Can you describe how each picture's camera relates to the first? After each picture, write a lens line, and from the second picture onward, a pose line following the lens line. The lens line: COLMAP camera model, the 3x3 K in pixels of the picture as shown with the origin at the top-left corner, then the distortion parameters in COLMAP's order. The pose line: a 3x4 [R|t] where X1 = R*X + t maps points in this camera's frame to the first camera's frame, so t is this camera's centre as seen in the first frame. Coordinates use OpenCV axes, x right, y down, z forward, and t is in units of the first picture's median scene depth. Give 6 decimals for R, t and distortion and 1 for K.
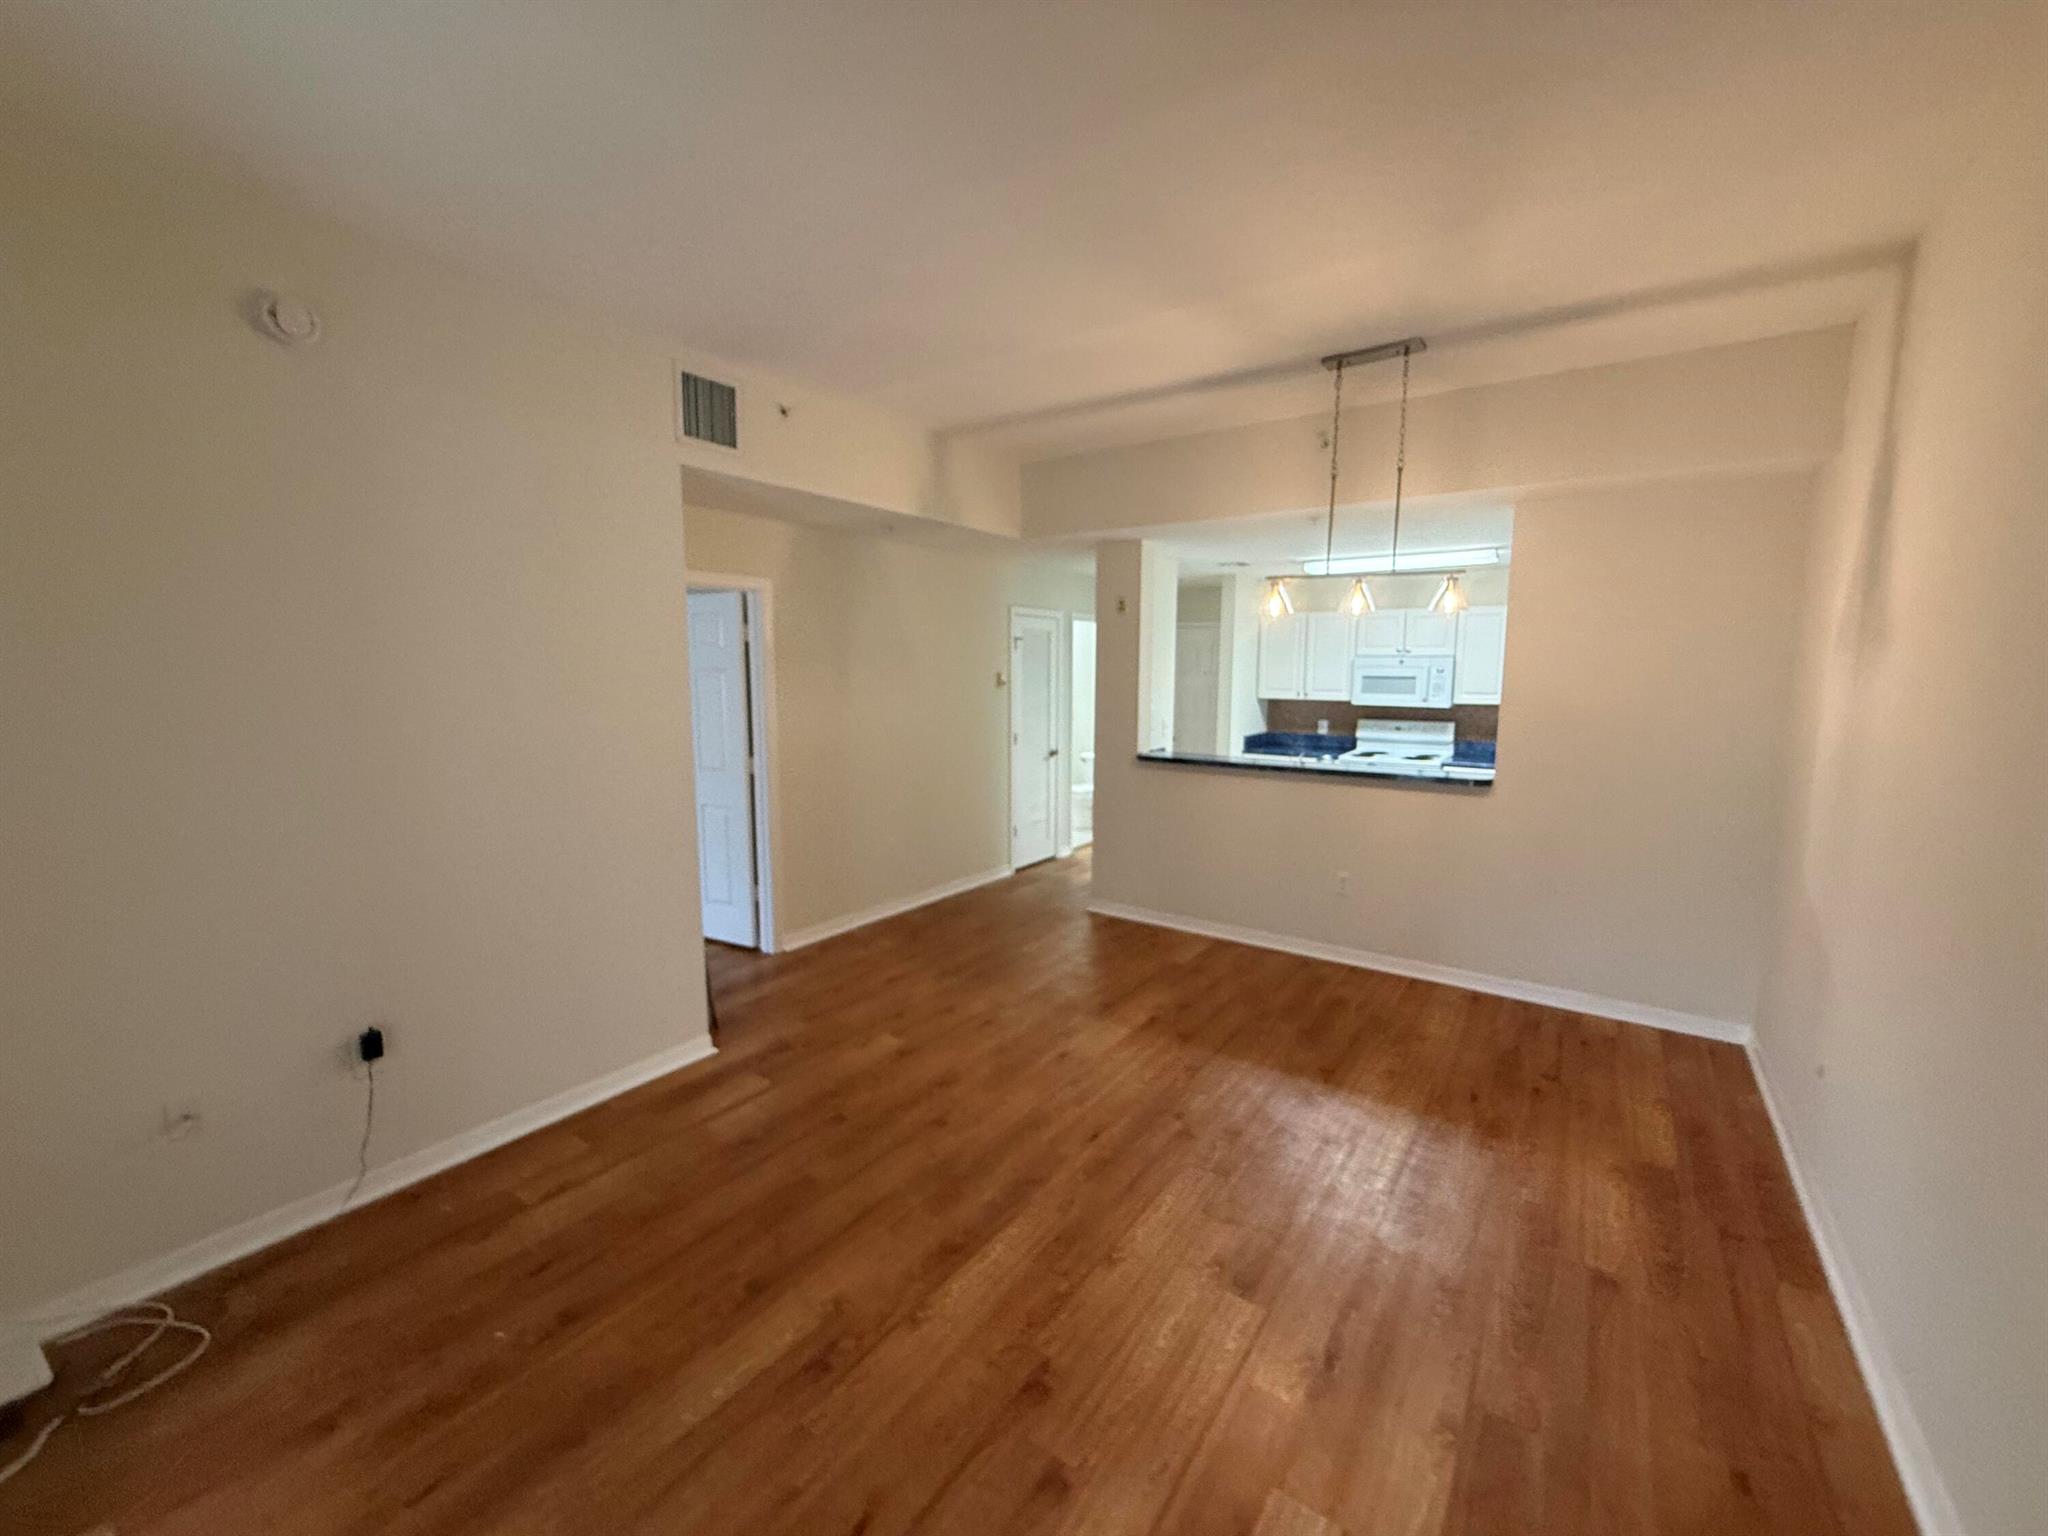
lens RADIAL K [[820.6, 0, 1020.5], [0, 820.6, 768.7], [0, 0, 1]] dist [0.000930, -0.000055]
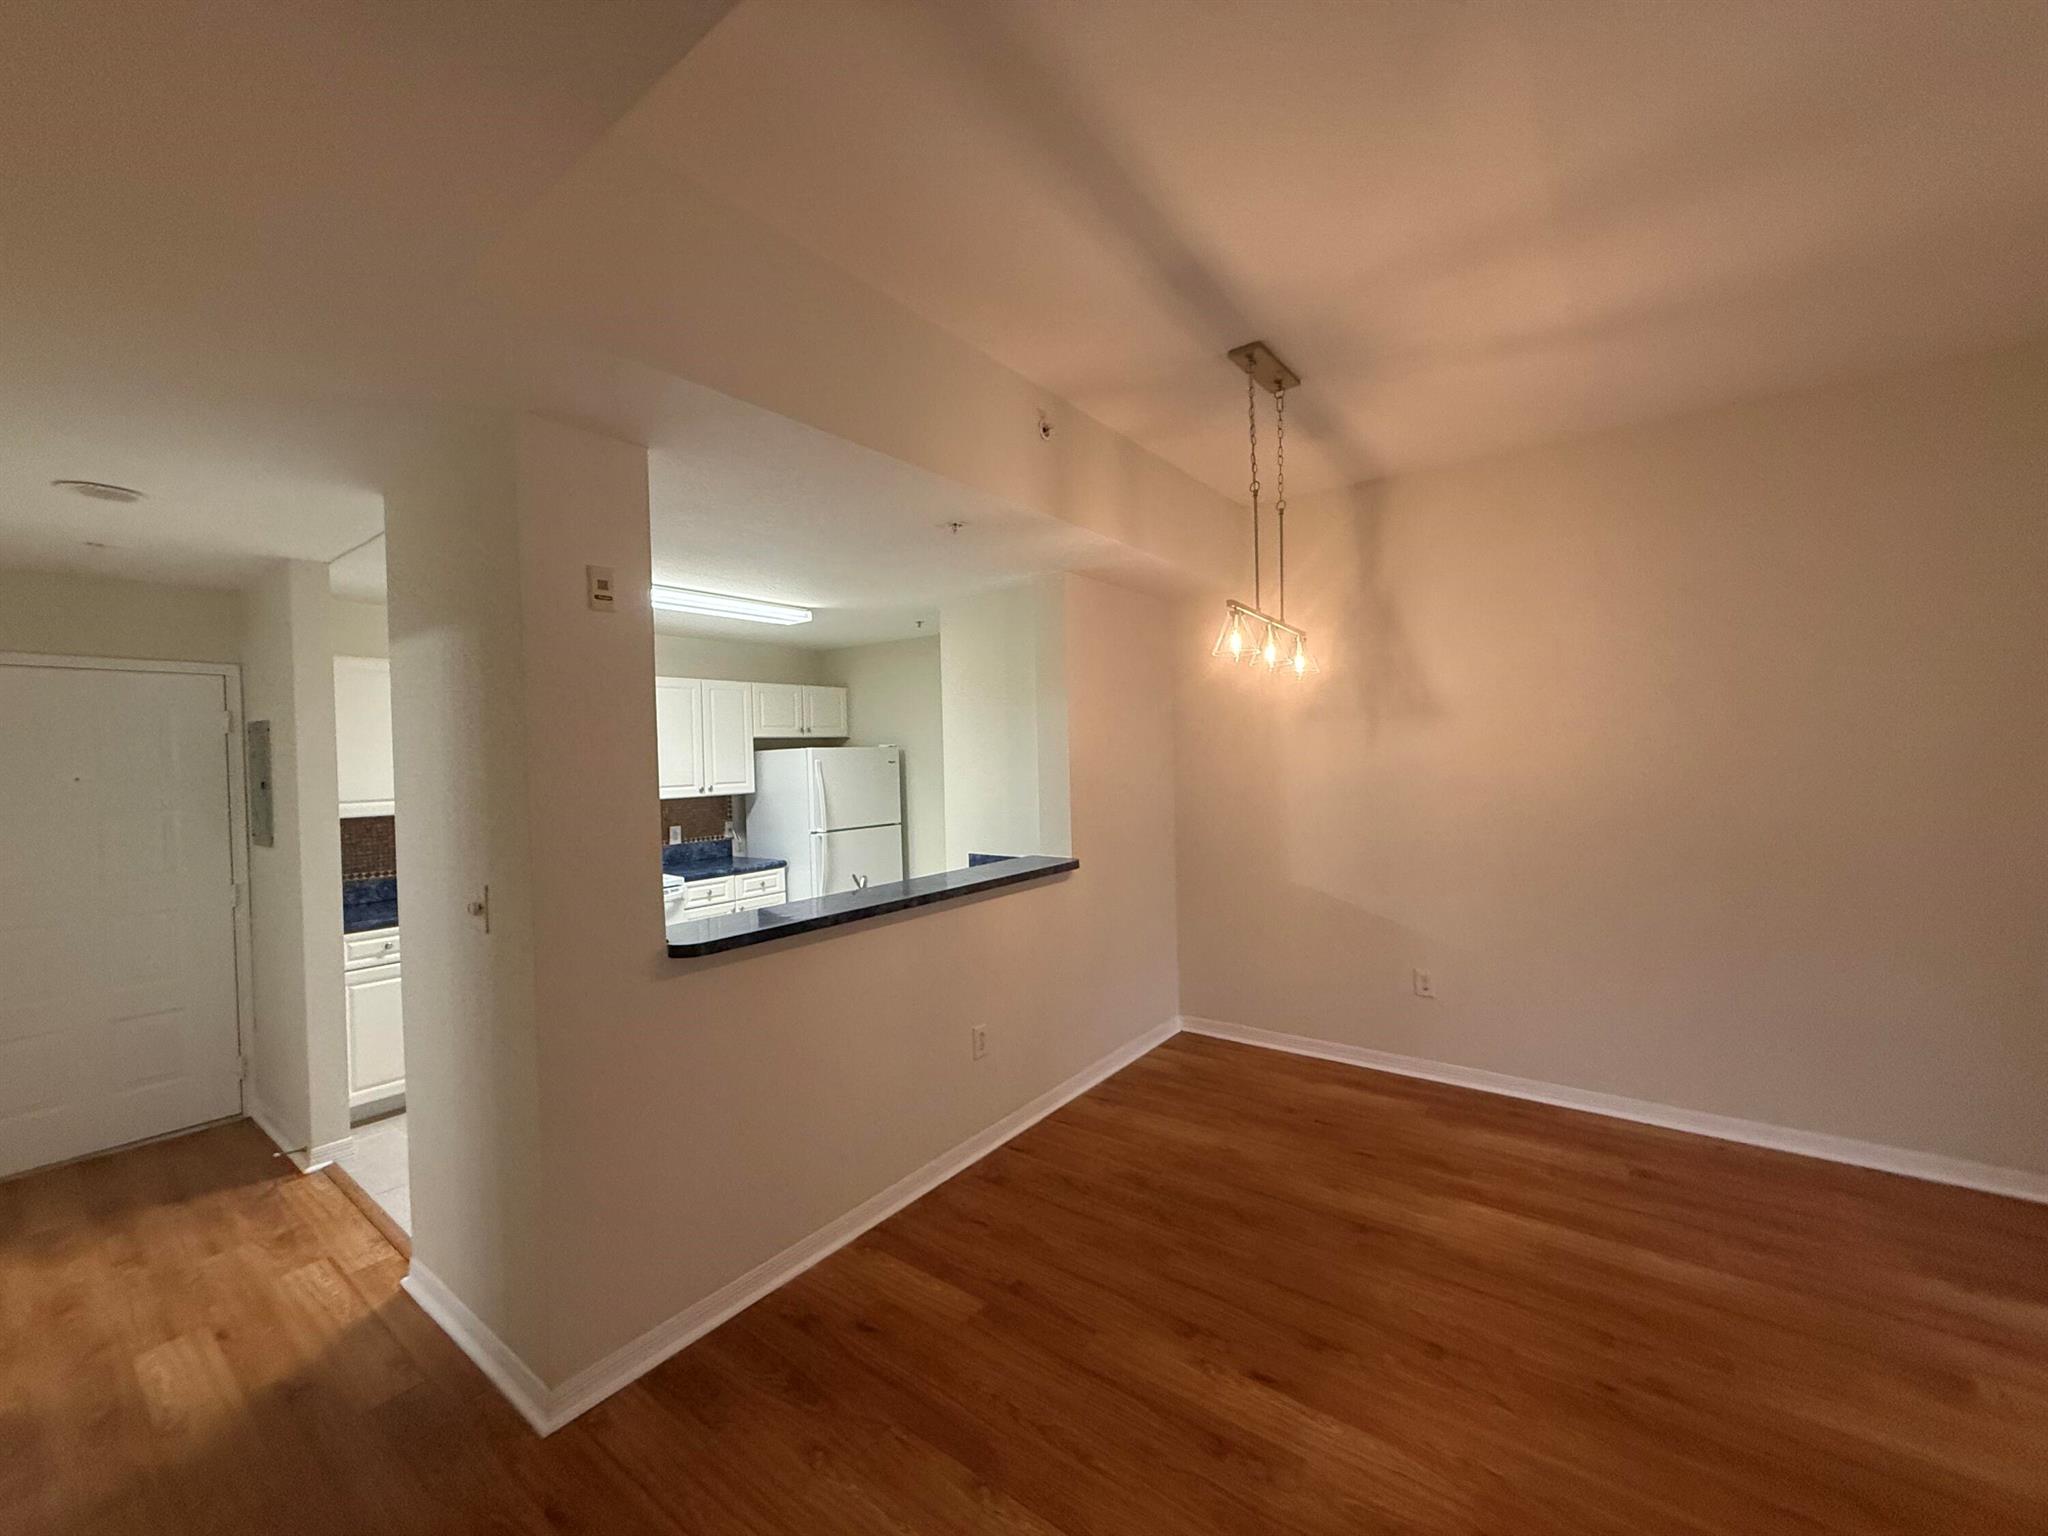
lens RADIAL K [[816.2, 0, 1021.9], [0, 816.2, 766.6], [0, 0, 1]] dist [0.002315, -0.000276]
pose [[0.030340, -0.019936, 0.999341, -0.378597], [0.150076, 0.988558, 0.015165, -0.122965], [-0.988209, 0.149517, 0.032985, 1.105567]]
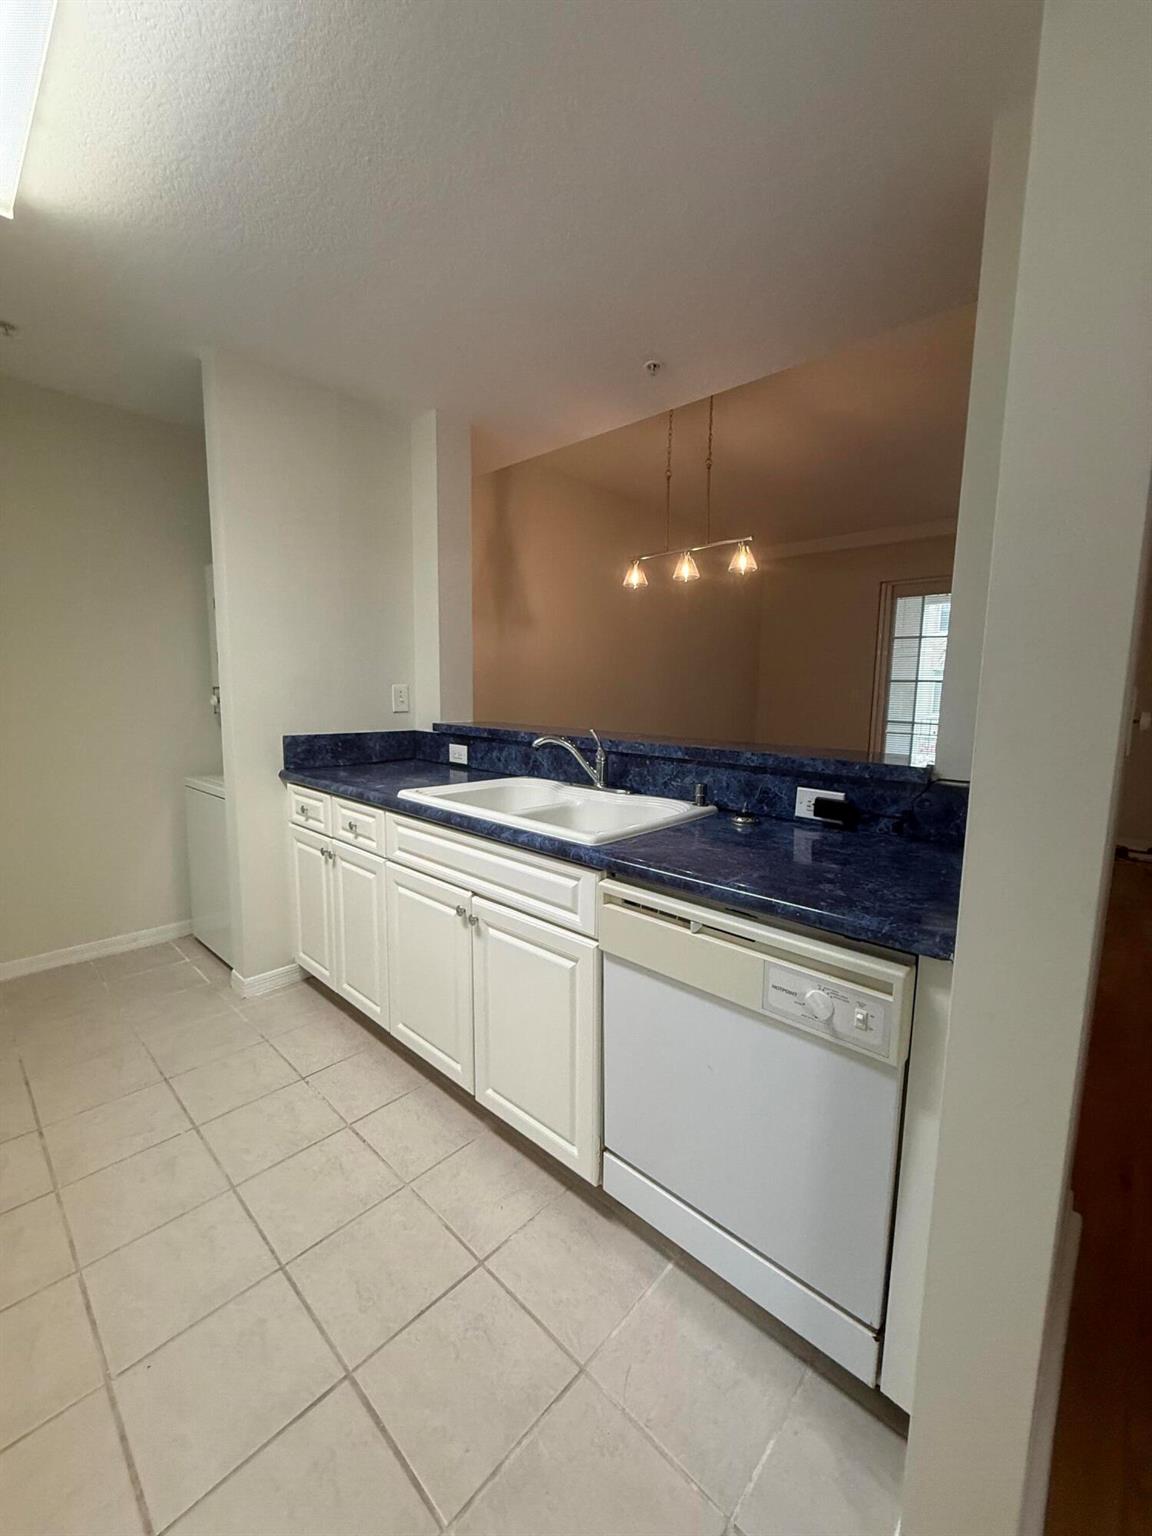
lens RADIAL K [[610.8, 0, 575.6], [0, 610.8, 766.2], [0, 0, 1]] dist [0.000835, 0.000022]
pose [[-0.990990, -0.036572, 0.128846, 0.401903], [-0.003375, 0.968512, 0.248946, -0.124889], [-0.133893, 0.246268, -0.959909, 1.834708]]
